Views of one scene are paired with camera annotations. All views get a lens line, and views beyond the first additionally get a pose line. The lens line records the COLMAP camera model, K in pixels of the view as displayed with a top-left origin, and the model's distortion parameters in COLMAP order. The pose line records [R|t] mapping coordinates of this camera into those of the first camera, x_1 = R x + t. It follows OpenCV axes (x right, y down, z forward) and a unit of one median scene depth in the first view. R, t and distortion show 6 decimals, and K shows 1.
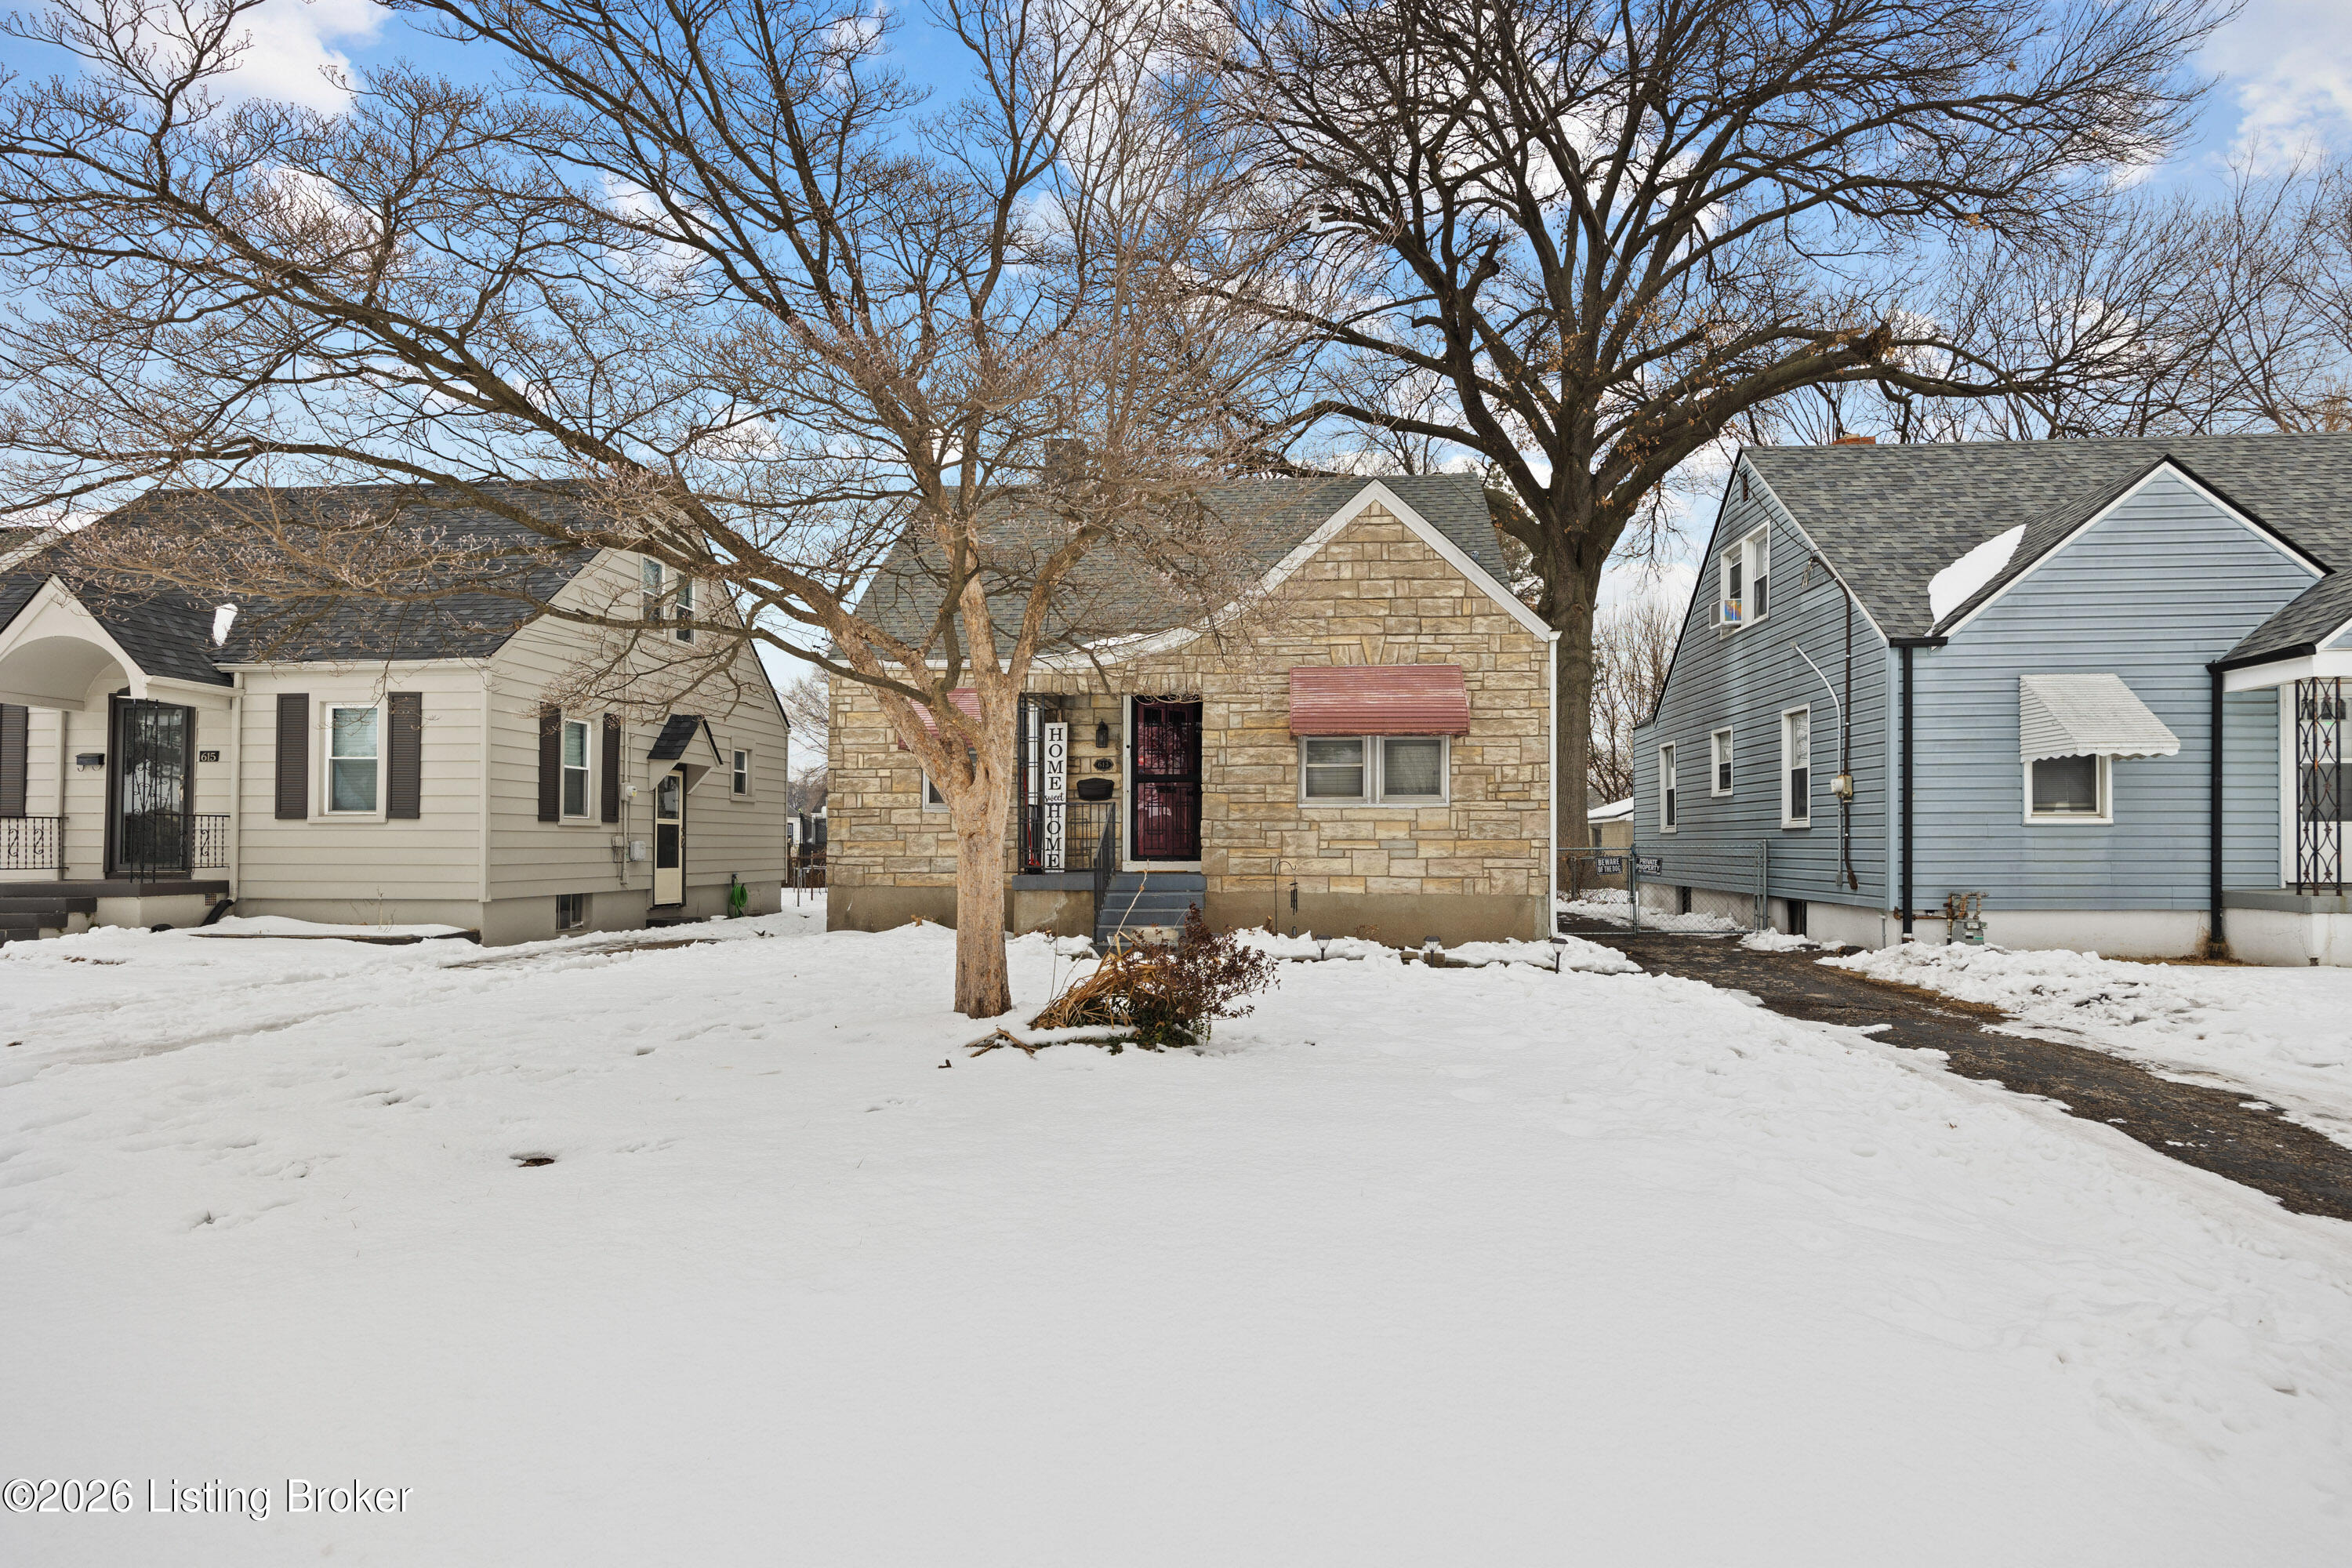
lens RADIAL K [[1246.8, 0, 1181.8], [0, 1246.8, 821.8], [0, 0, 1]] dist [-0.003923, -0.000604]
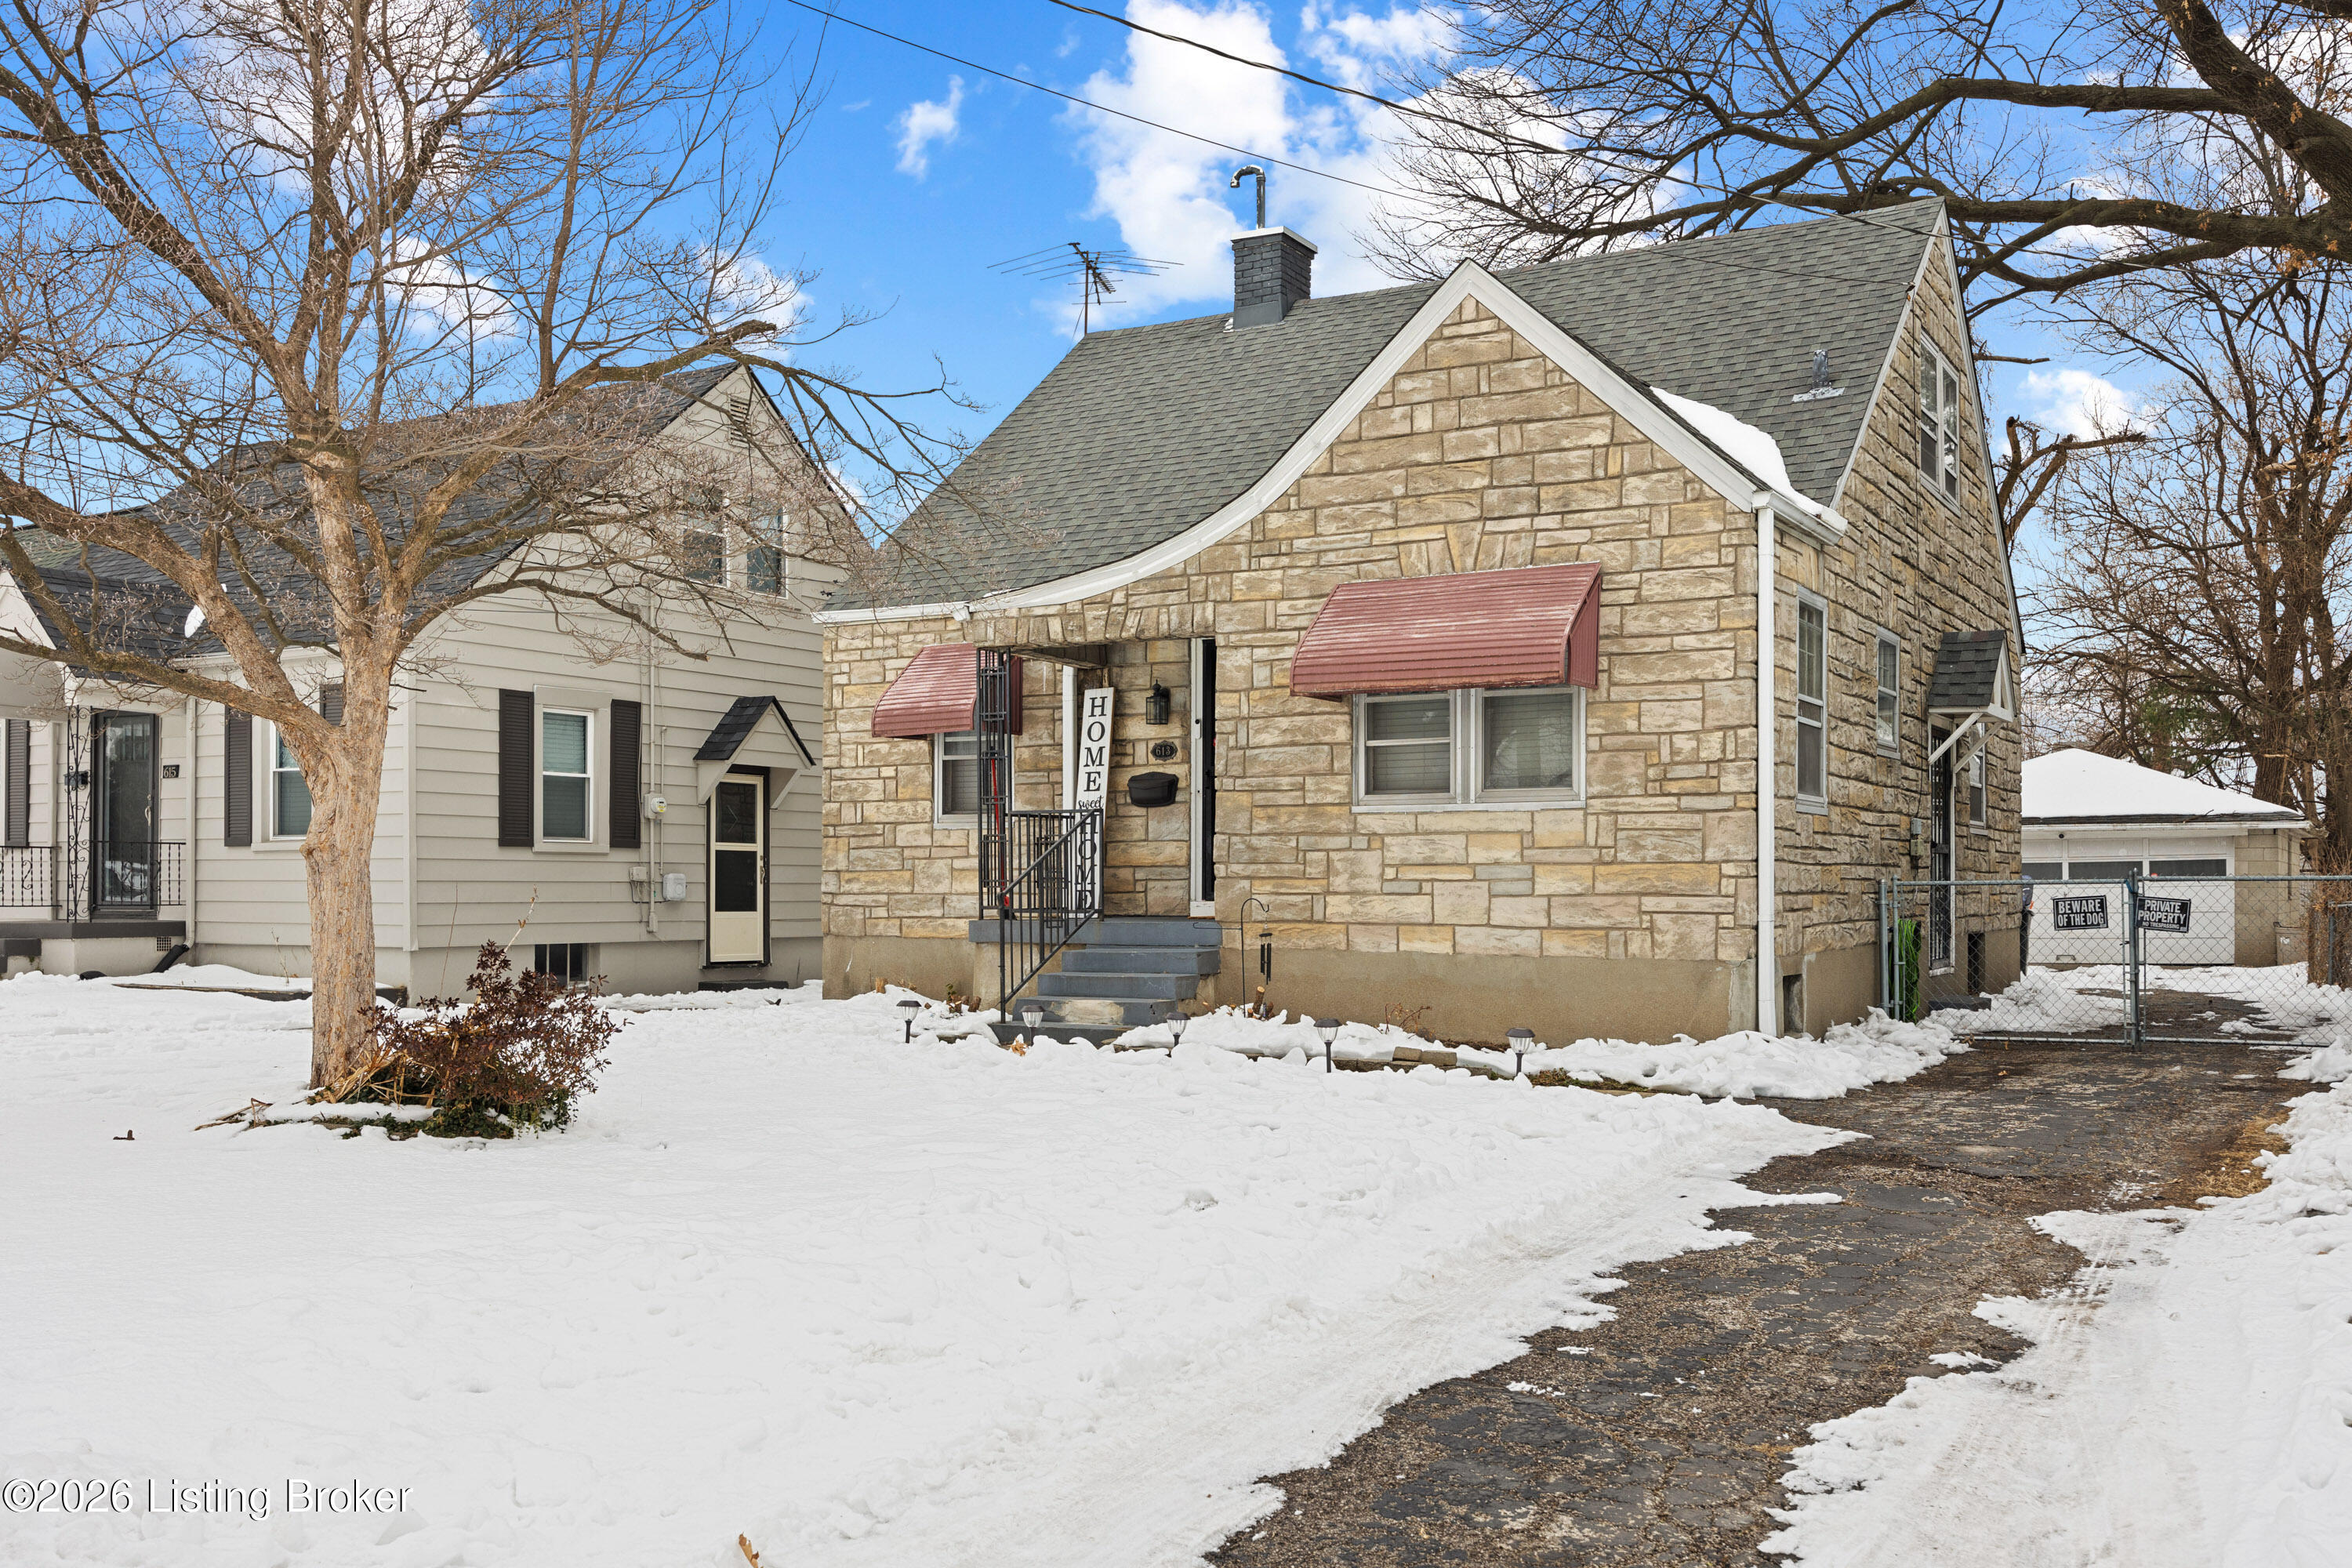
lens RADIAL K [[2083.2, 0, 1175.4], [0, 2083.2, 852.6], [0, 0, 1]] dist [0.000209, -0.000932]
pose [[0.903159, -0.007083, -0.429248, 0.419859], [0.007264, 0.999973, -0.001216, 0.008173], [0.429245, -0.002020, 0.903186, 0.033848]]
